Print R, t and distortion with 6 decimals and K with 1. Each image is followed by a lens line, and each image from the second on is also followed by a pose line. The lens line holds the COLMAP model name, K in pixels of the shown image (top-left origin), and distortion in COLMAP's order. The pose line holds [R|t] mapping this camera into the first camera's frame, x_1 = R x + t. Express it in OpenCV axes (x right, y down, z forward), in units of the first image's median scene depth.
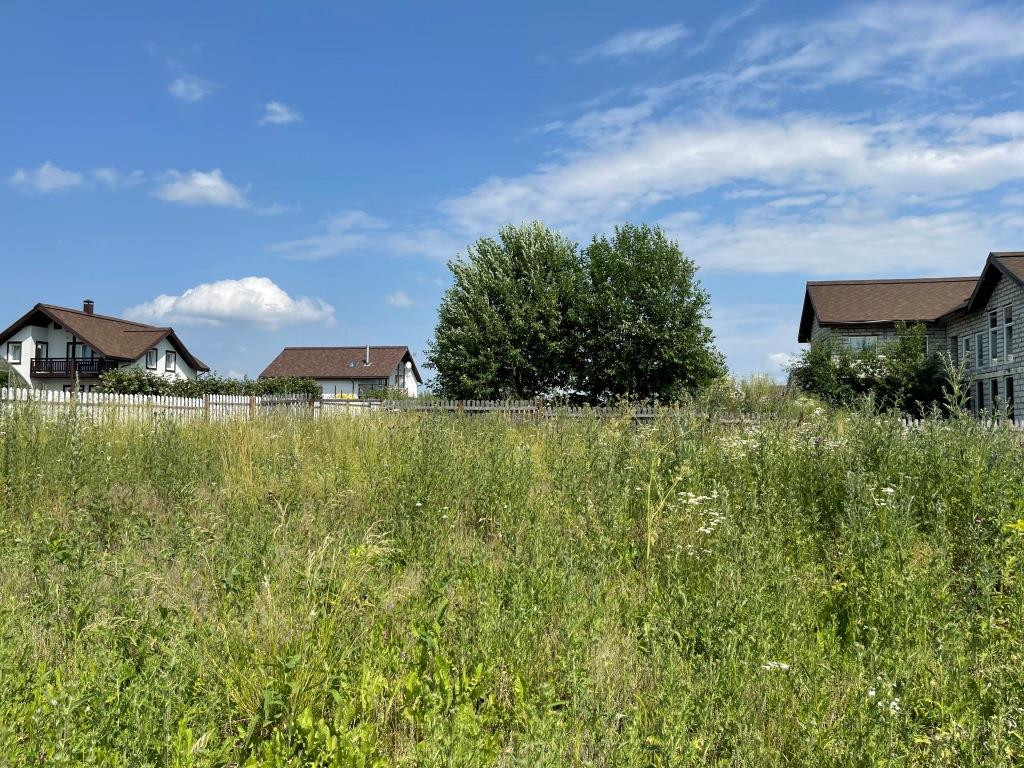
lens RADIAL K [[782.7, 0, 512.0], [0, 782.7, 384.0], [0, 0, 1]] dist [0.090239, -0.098474]
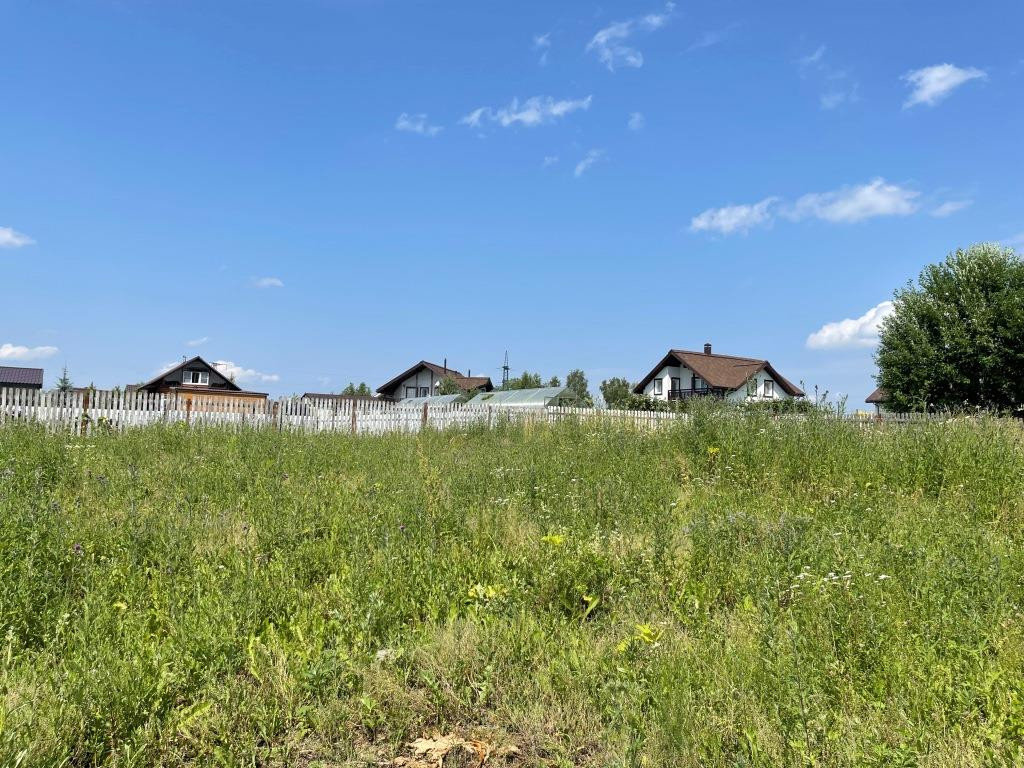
lens RADIAL K [[782.7, 0, 512.0], [0, 782.7, 384.0], [0, 0, 1]] dist [0.090239, -0.098474]
pose [[0.684195, -0.042718, -0.728047, 0.185619], [0.018586, 0.998980, -0.041148, 0.007108], [0.729063, 0.014622, 0.684291, -0.109172]]
